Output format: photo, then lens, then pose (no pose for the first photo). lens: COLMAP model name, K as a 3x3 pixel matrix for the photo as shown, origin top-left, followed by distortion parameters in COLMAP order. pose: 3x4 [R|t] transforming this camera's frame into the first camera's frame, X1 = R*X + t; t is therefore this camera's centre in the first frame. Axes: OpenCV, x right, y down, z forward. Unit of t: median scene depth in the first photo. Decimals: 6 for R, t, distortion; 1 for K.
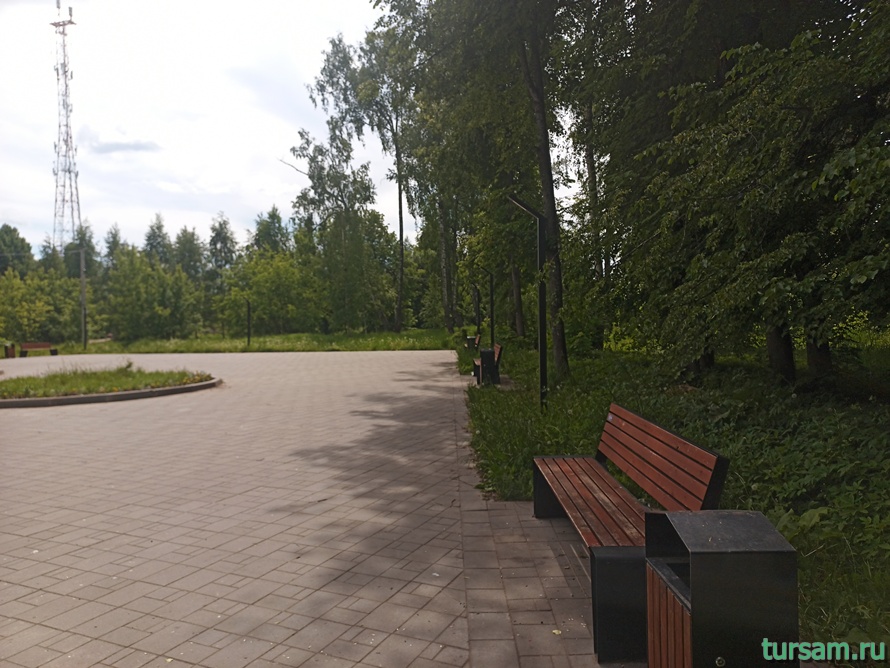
lens RADIAL K [[617.6, 0, 445.0], [0, 617.6, 334.0], [0, 0, 1]] dist [0.038517, -0.034941]
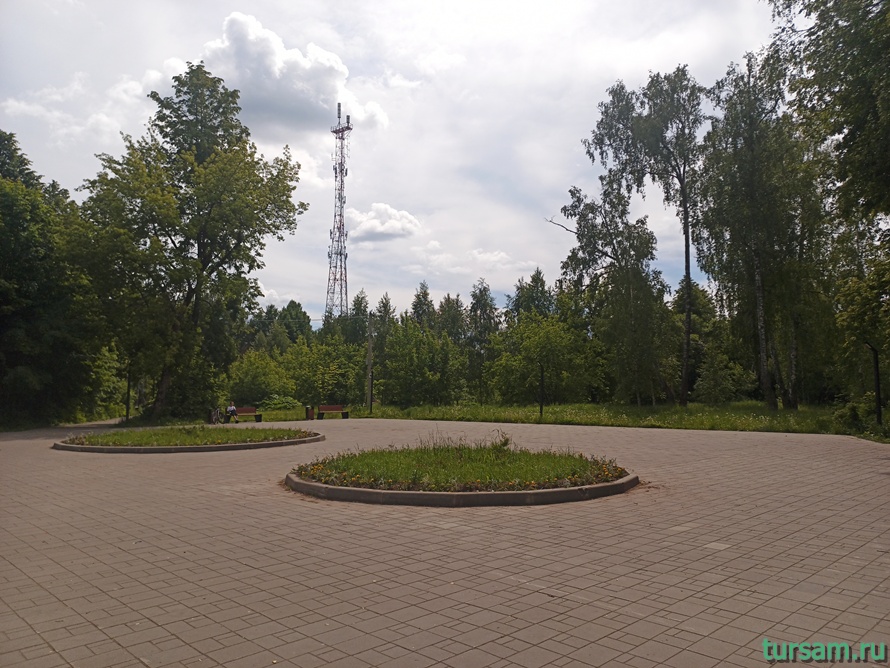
lens RADIAL K [[596.0, 0, 445.0], [0, 596.0, 334.0], [0, 0, 1]] dist [0.038206, 0.000652]
pose [[0.944167, -0.008943, -0.329346, -0.115212], [-0.029517, 0.993316, -0.111589, 0.001342], [0.328142, 0.115080, 0.937592, 0.101014]]
